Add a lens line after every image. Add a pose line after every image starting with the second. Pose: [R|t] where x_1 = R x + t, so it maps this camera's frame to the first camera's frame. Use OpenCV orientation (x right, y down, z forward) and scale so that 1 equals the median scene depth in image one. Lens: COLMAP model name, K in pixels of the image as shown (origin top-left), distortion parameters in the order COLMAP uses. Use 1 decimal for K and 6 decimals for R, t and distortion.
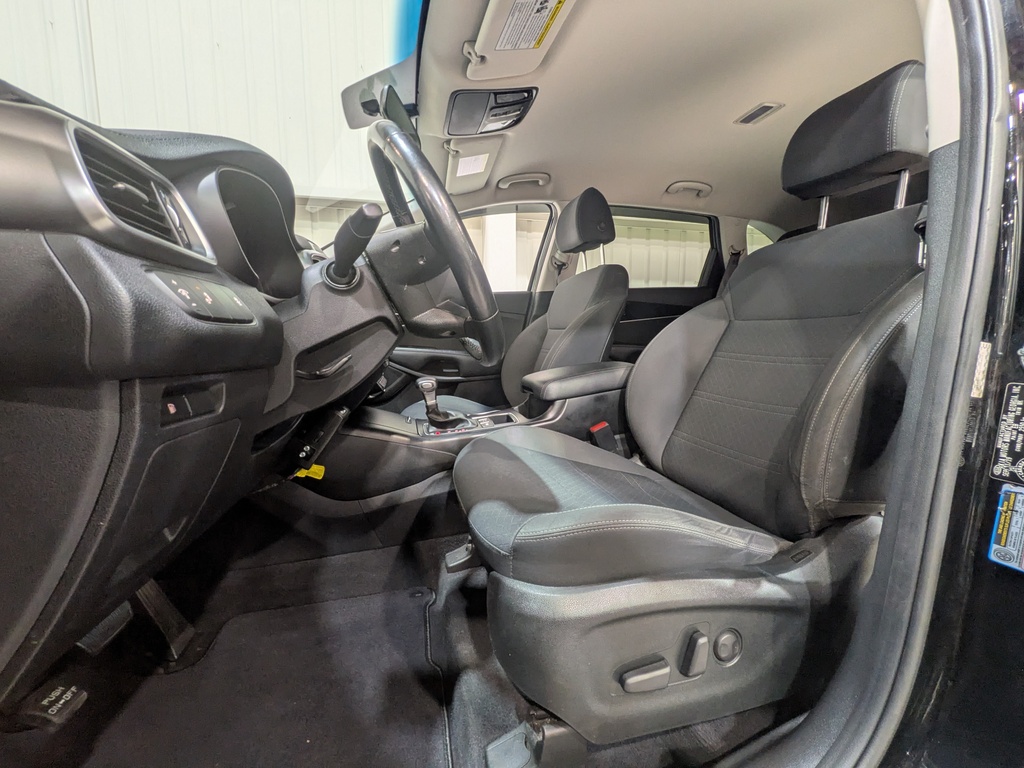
lens RADIAL K [[406.2, 0, 509.8], [0, 406.2, 381.4], [0, 0, 1]] dist [0.001536, -0.000107]
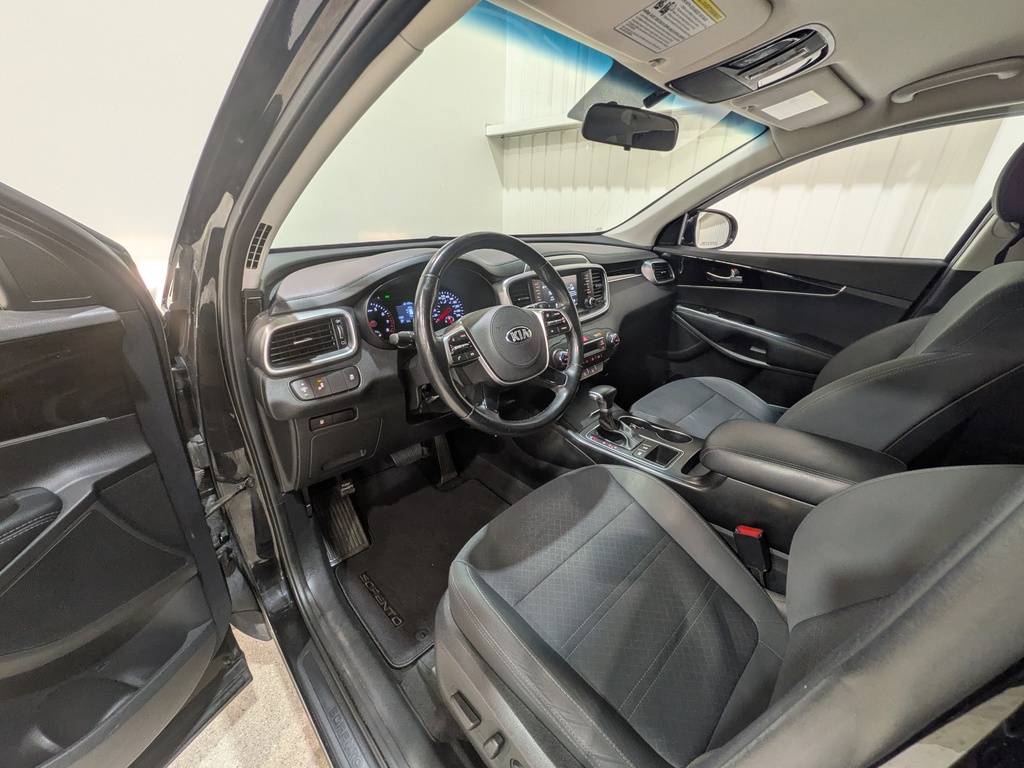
lens RADIAL K [[406.2, 0, 519.0], [0, 406.2, 381.6], [0, 0, 1]] dist [0.001536, -0.000107]
pose [[0.489828, 0.375682, -0.786722, 0.337674], [-0.115972, 0.922450, 0.368289, -0.254248], [0.864071, -0.089161, 0.495410, 0.175977]]
